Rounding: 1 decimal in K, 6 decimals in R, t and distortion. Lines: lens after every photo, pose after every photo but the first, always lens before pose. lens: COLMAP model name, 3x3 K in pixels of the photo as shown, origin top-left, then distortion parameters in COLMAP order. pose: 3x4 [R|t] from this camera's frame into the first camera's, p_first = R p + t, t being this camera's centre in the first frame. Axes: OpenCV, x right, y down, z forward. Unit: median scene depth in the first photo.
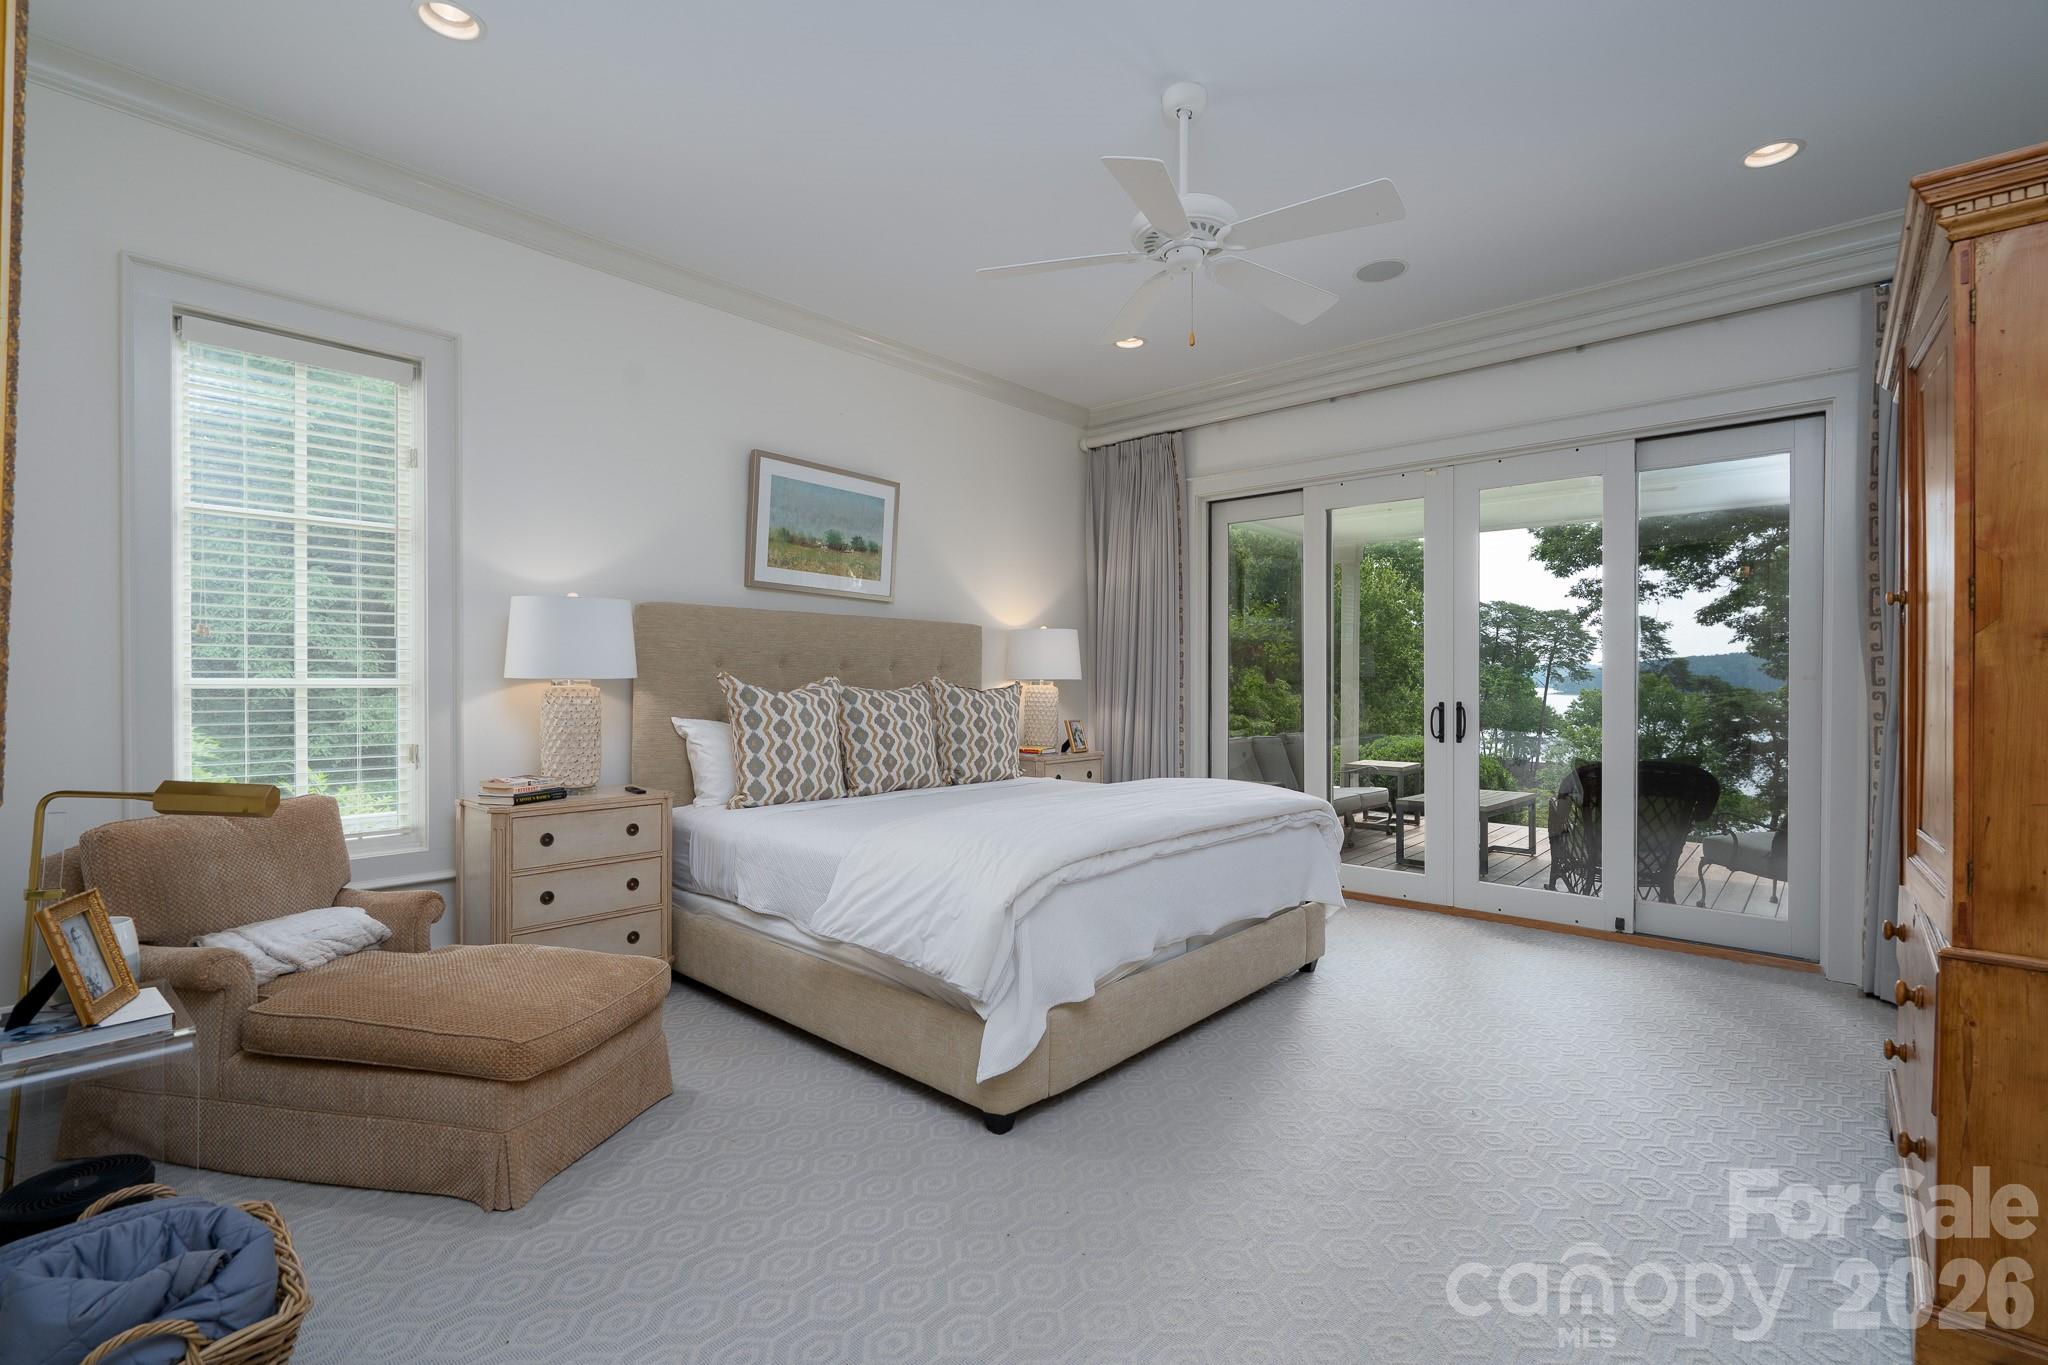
lens RADIAL K [[947.2, 0, 1018.5], [0, 947.2, 689.7], [0, 0, 1]] dist [-0.012820, -0.000464]
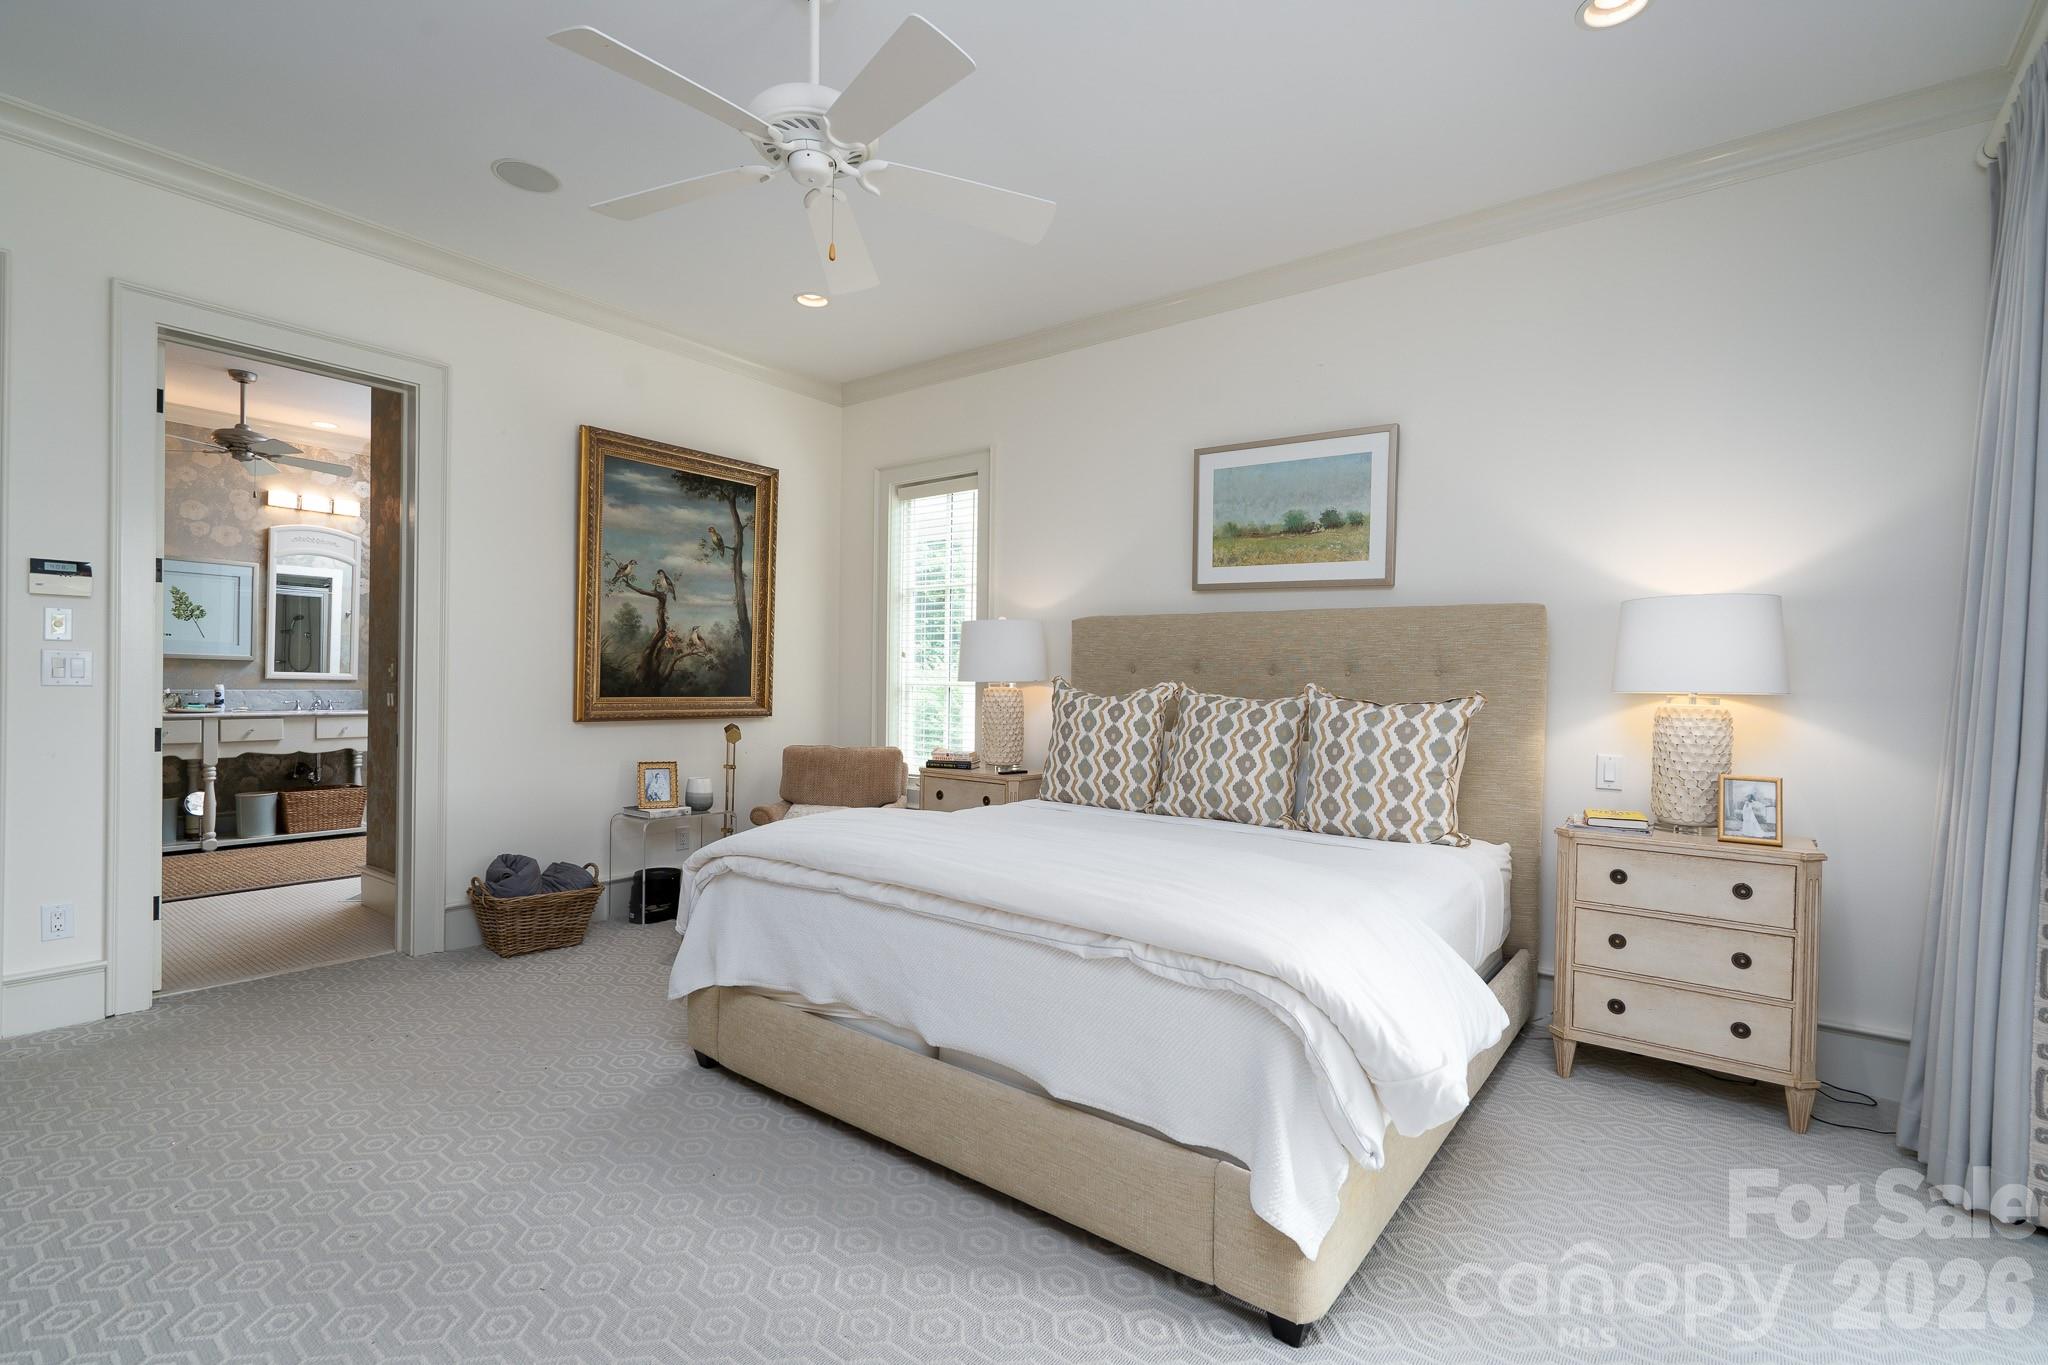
lens RADIAL K [[947.2, 0, 1013.4], [0, 947.2, 685.7], [0, 0, 1]] dist [-0.012820, -0.000464]
pose [[0.052014, 0.004289, -0.998637, 0.651337], [-0.027325, 0.999622, 0.002870, -0.008262], [0.998272, 0.027138, 0.052112, 0.730379]]
